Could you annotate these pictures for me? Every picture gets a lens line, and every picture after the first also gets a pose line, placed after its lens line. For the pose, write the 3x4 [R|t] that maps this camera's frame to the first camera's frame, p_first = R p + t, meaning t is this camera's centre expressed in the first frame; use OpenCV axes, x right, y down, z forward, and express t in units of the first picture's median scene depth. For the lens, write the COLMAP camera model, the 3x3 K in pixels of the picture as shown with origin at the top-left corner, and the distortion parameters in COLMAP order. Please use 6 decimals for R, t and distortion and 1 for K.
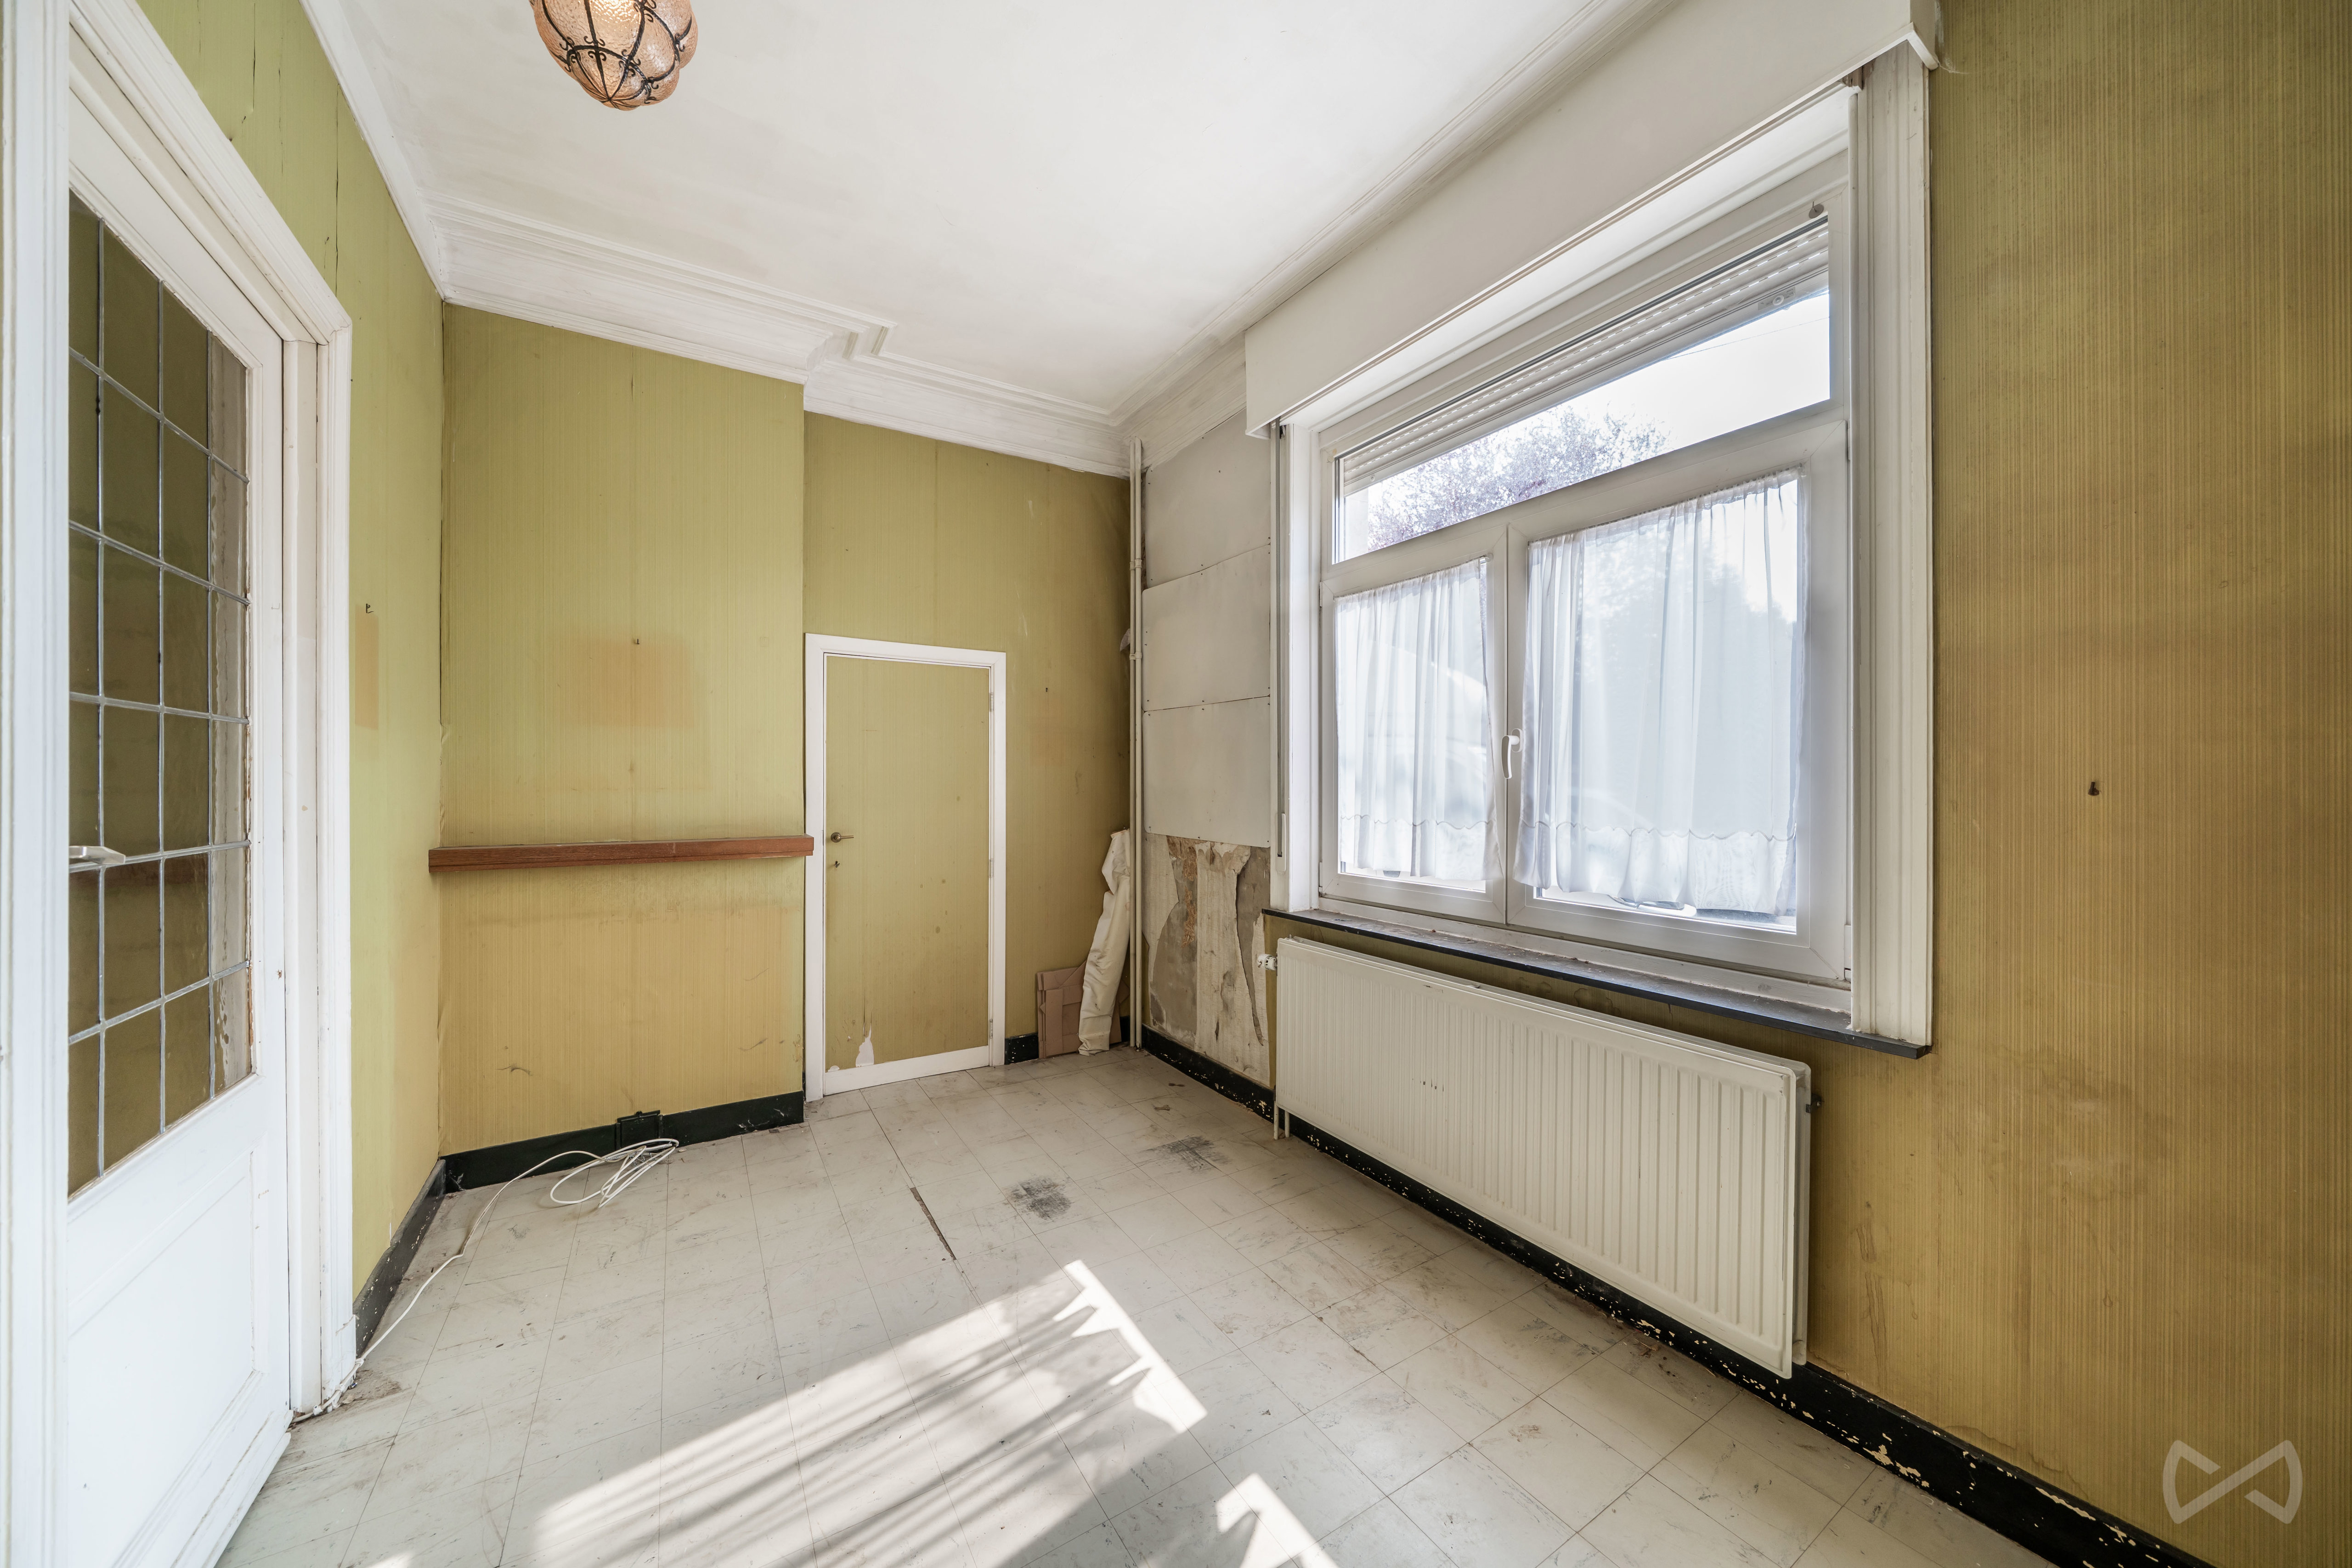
lens RADIAL K [[789.2, 0, 1168.9], [0, 789.2, 788.2], [0, 0, 1]] dist [-0.004657, -0.000432]
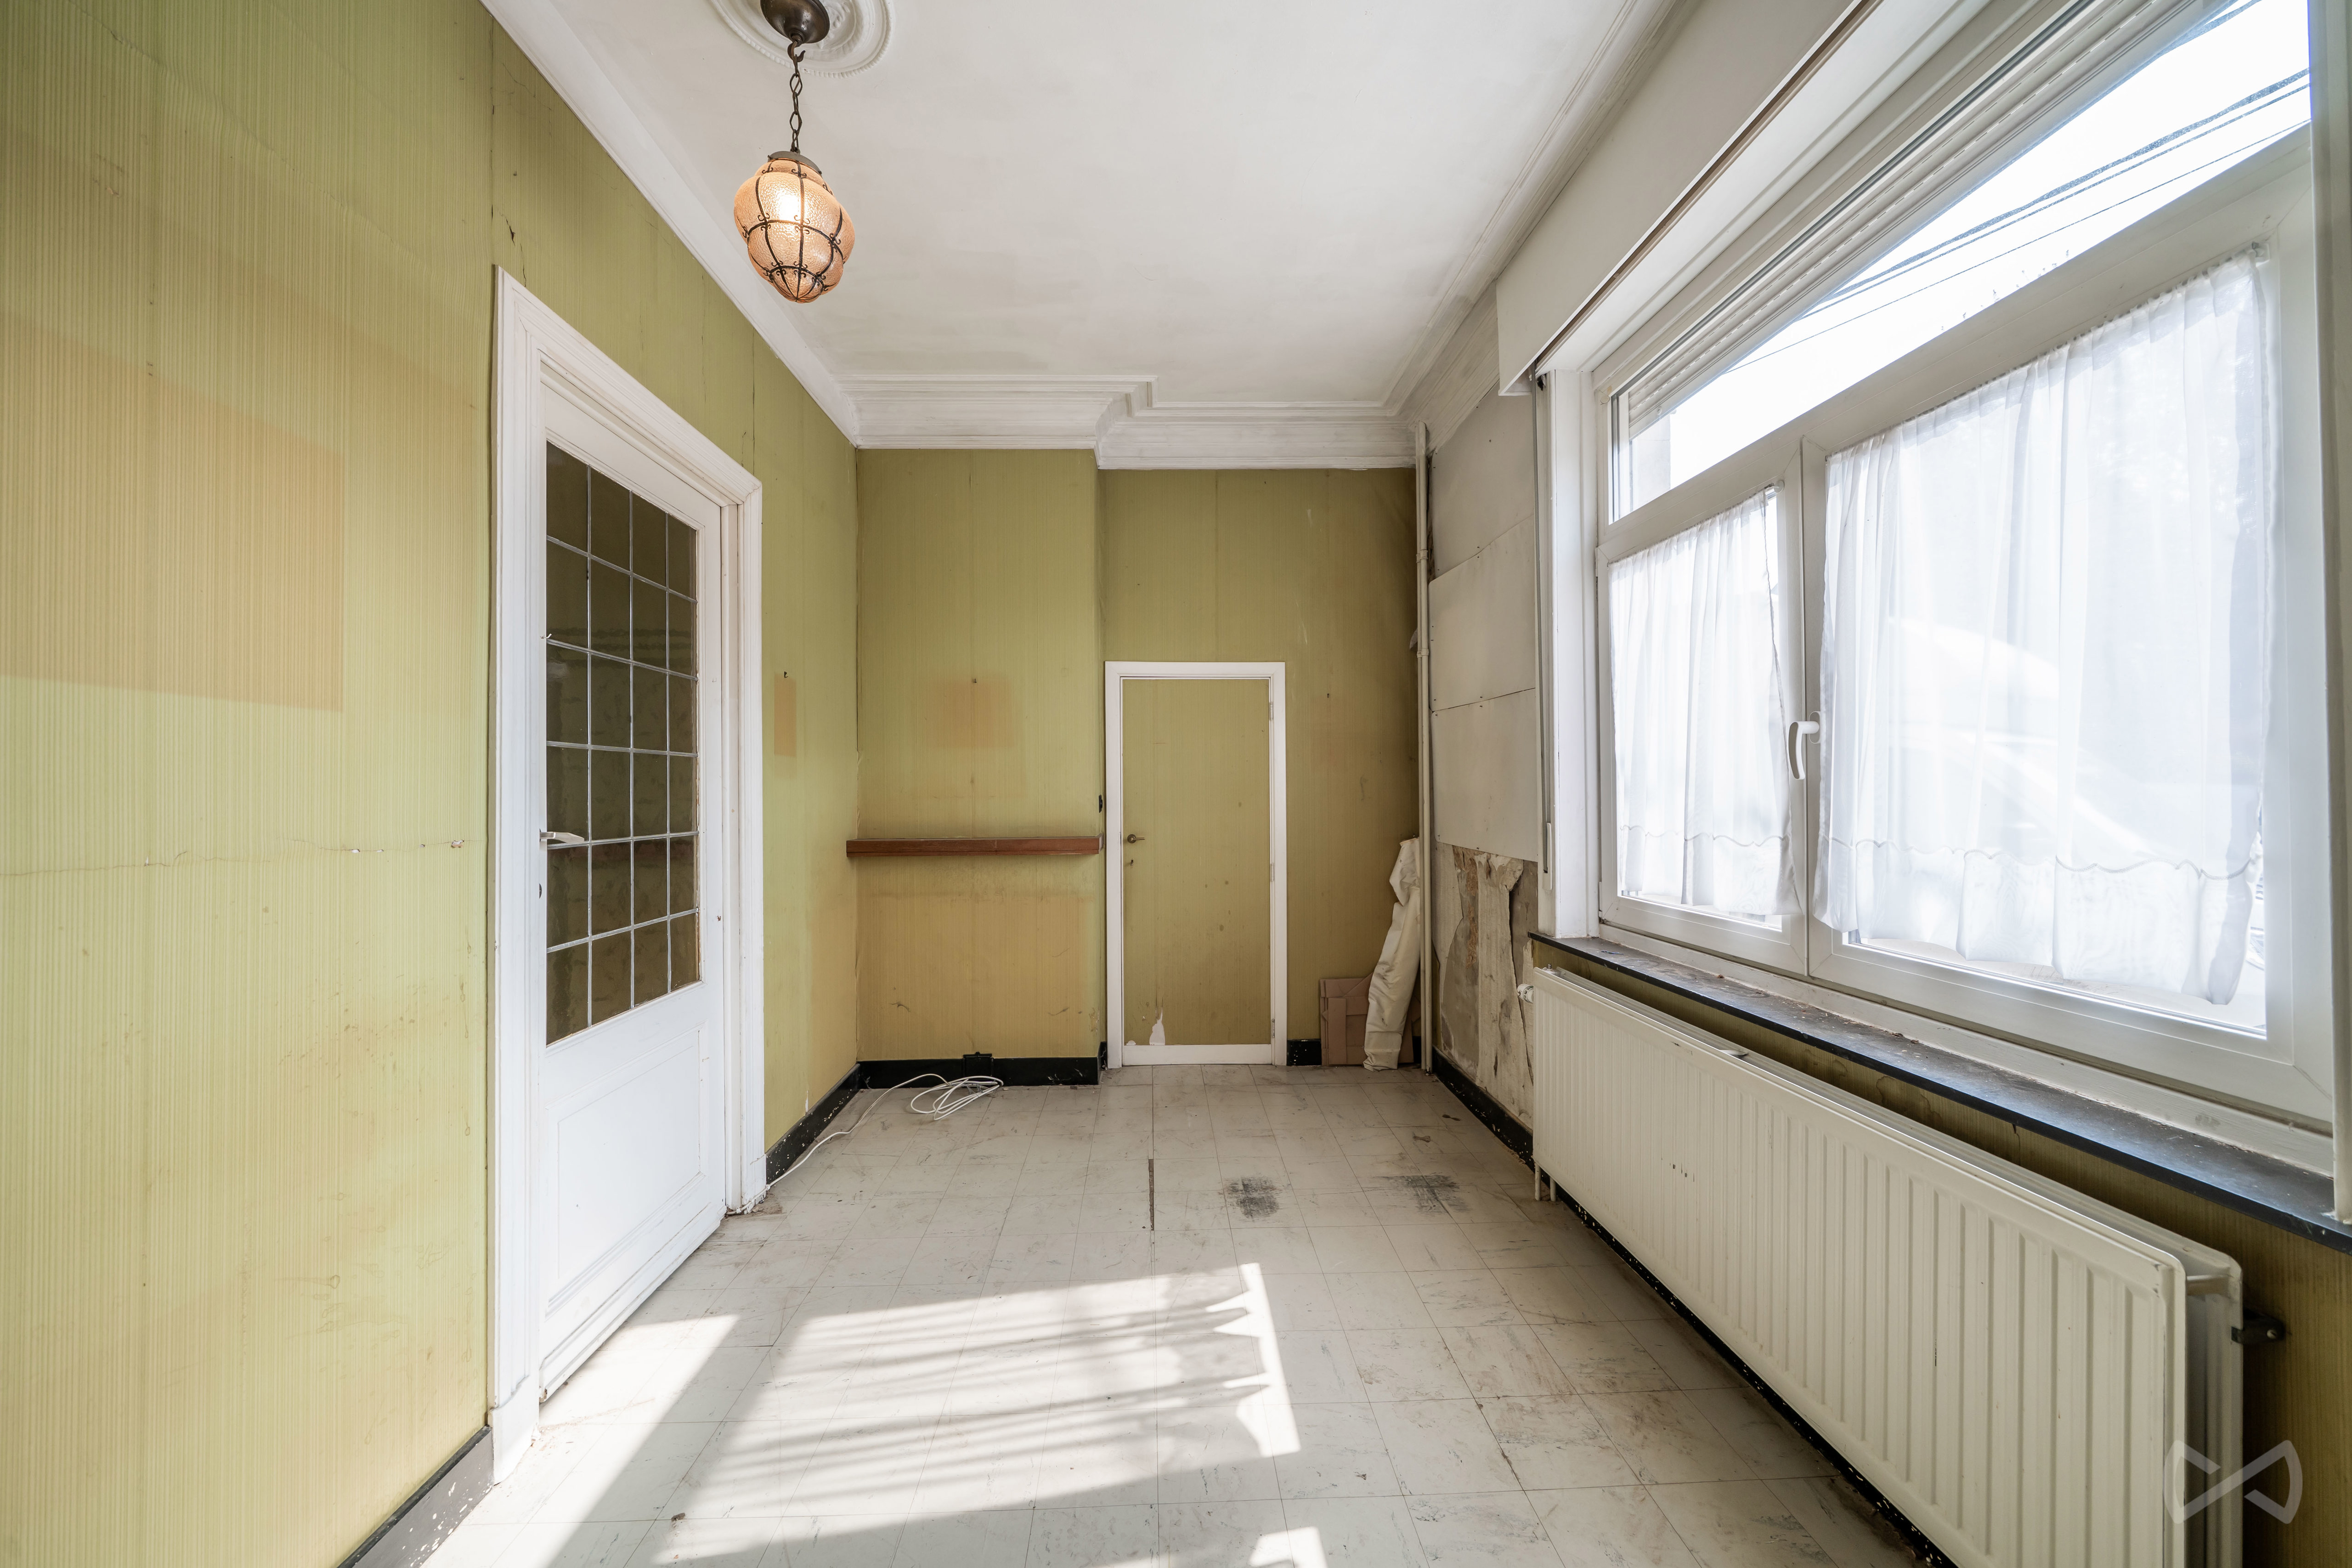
lens RADIAL K [[789.2, 0, 1168.9], [0, 789.2, 788.2], [0, 0, 1]] dist [-0.004657, -0.000432]
pose [[0.868731, -0.008372, -0.495214, 0.231211], [0.005134, 0.999956, -0.007899, -0.001171], [0.495258, 0.004319, 0.868735, 0.052414]]
